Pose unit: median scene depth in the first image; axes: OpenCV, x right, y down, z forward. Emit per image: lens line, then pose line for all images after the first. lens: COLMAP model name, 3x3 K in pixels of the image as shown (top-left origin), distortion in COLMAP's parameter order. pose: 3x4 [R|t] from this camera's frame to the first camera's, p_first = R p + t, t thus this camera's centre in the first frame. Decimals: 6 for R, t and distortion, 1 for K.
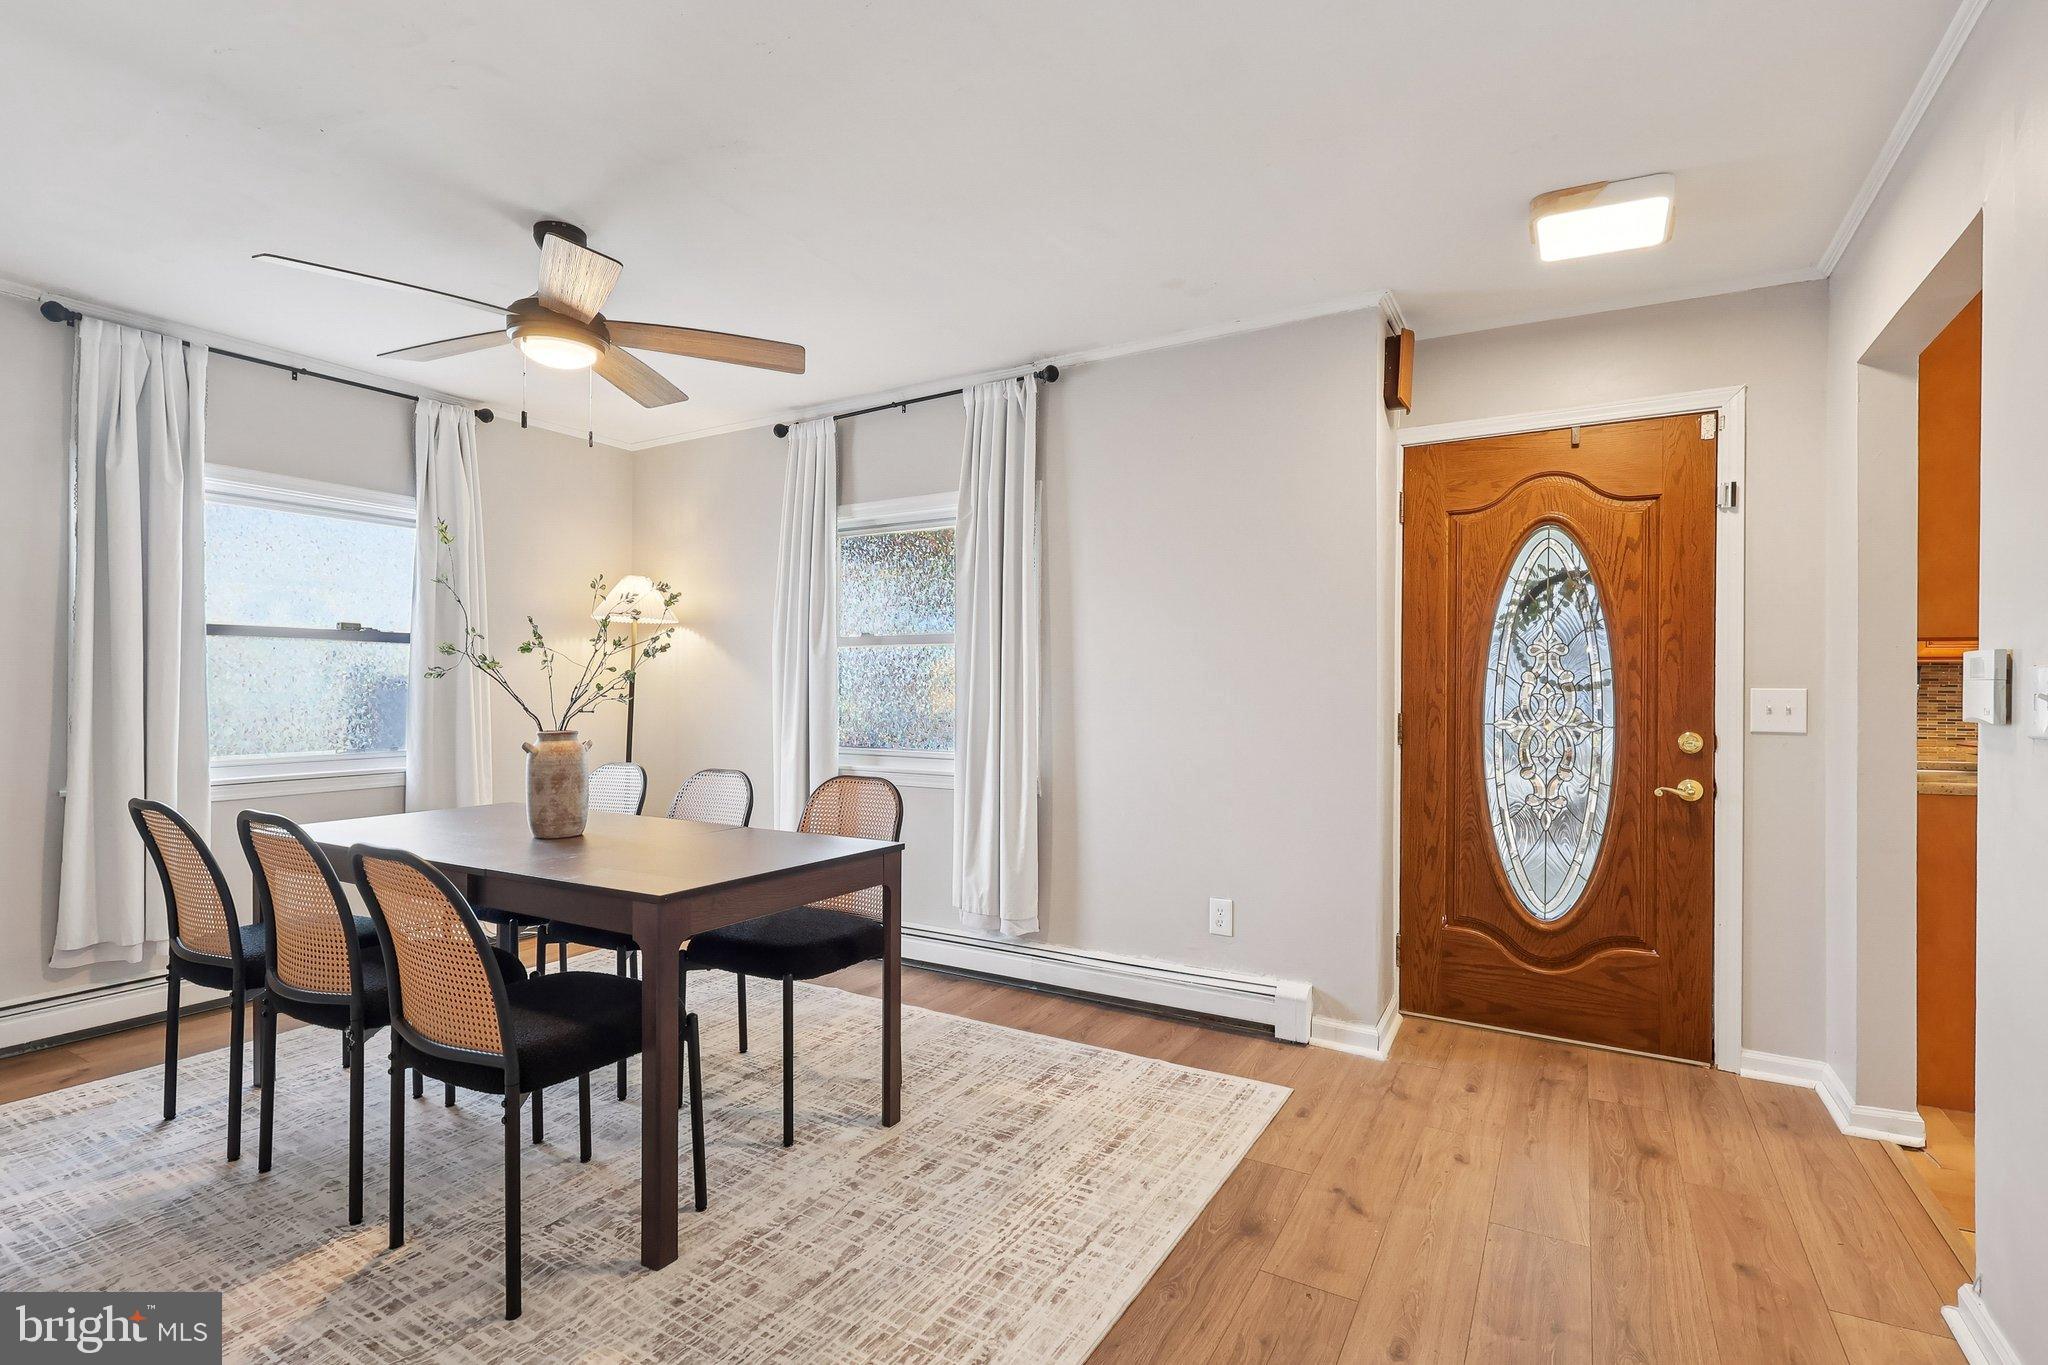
lens RADIAL K [[965.8, 0, 1027.1], [0, 965.8, 684.0], [0, 0, 1]] dist [0.001381, 0.001369]
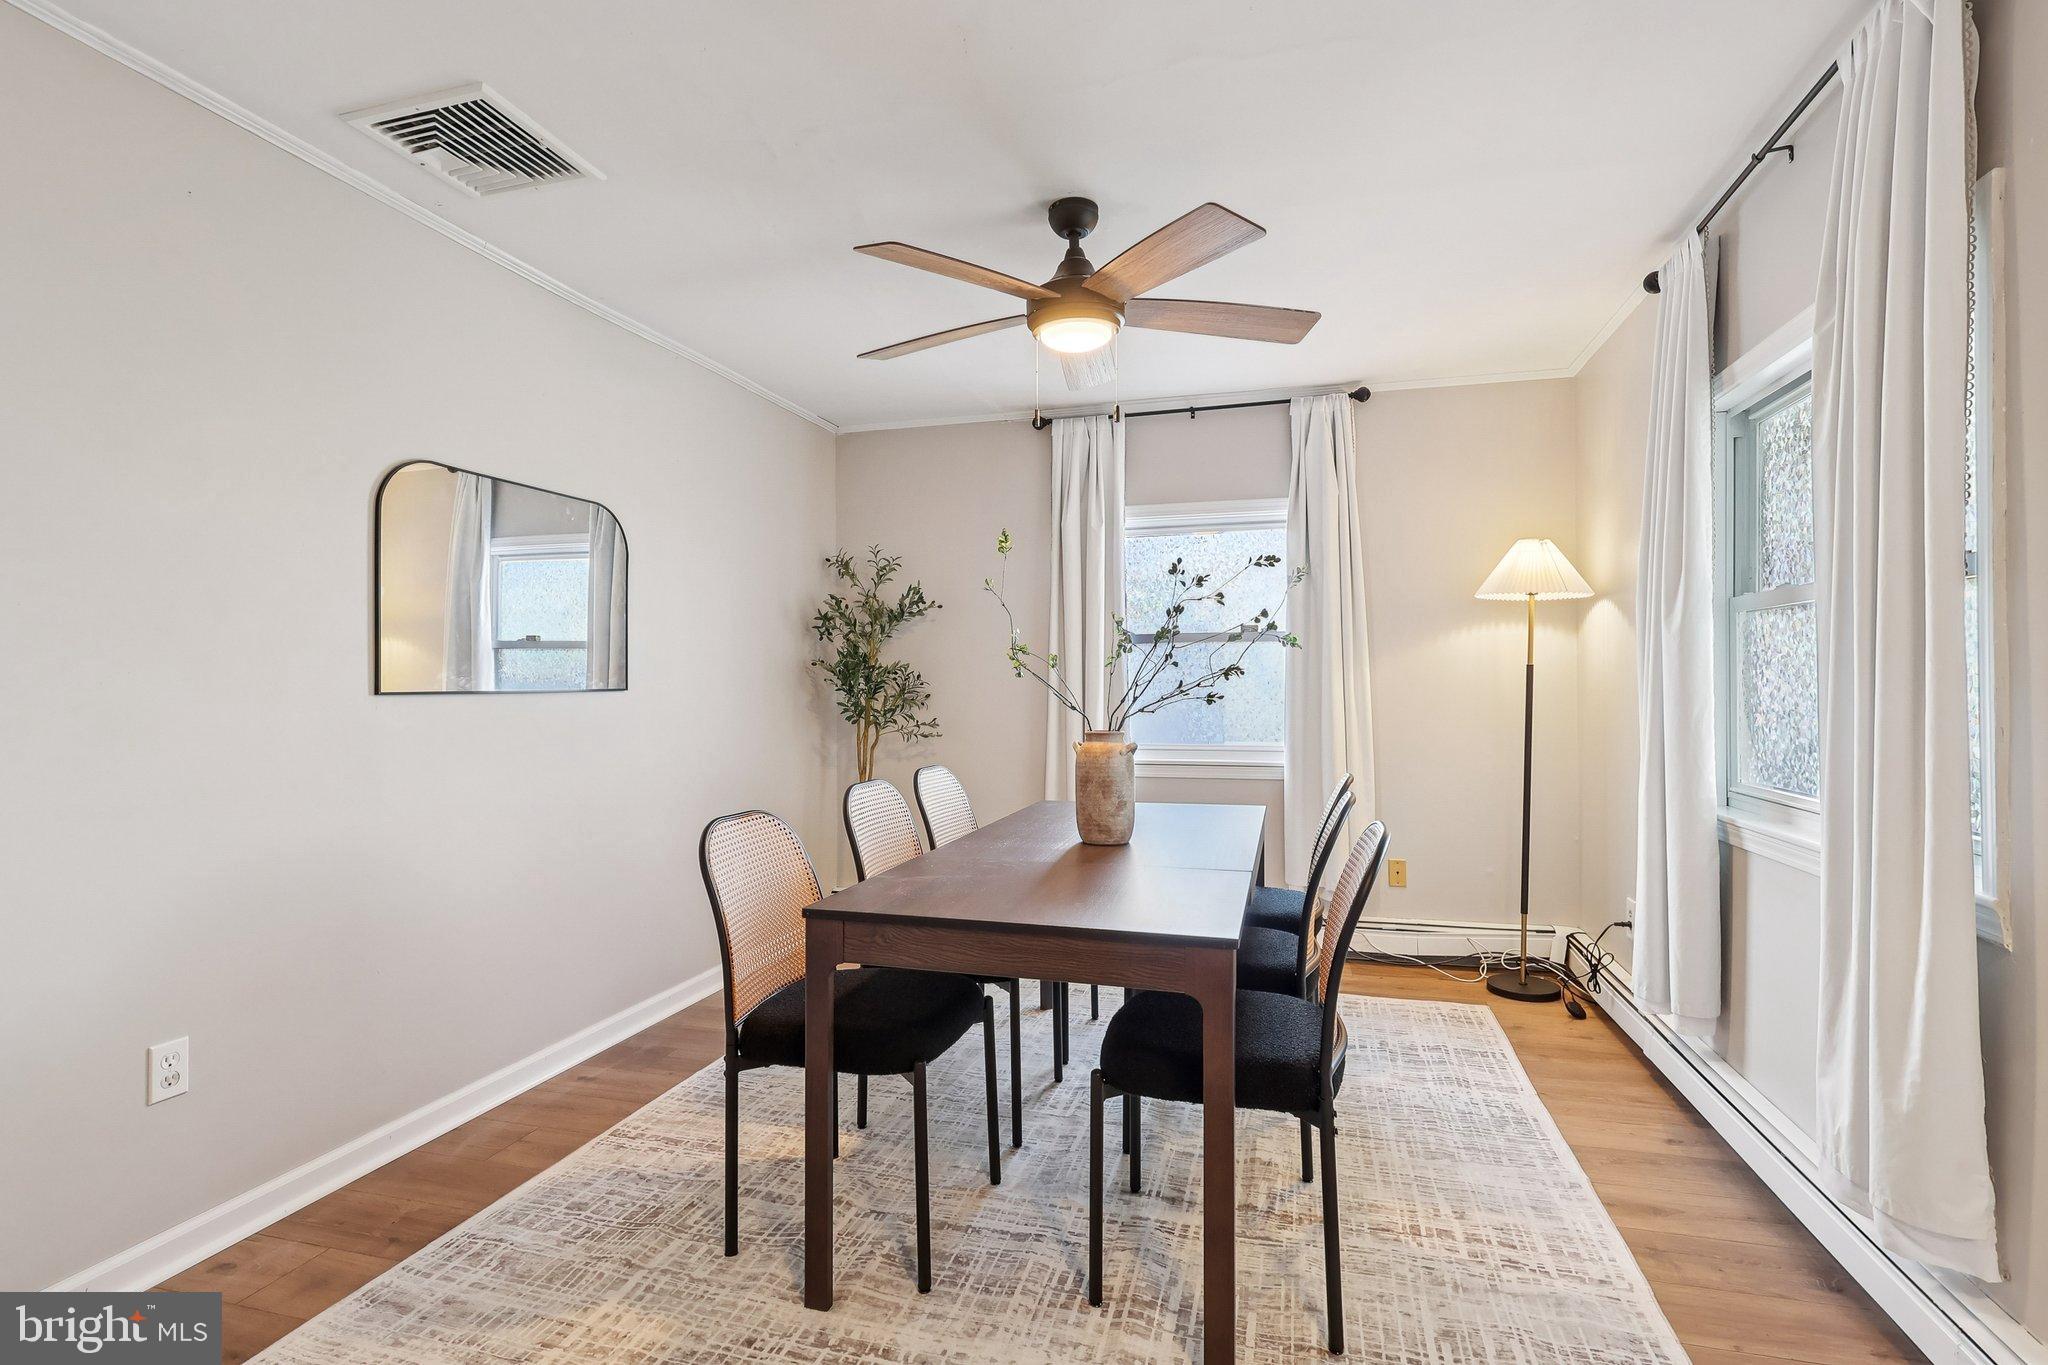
lens RADIAL K [[965.8, 0, 1028.9], [0, 965.8, 678.8], [0, 0, 1]] dist [0.001381, 0.001369]
pose [[0.257630, -0.002327, -0.966241, 0.335544], [0.001828, 0.999996, -0.001921, -0.000349], [0.966242, -0.001271, 0.257633, 0.557452]]
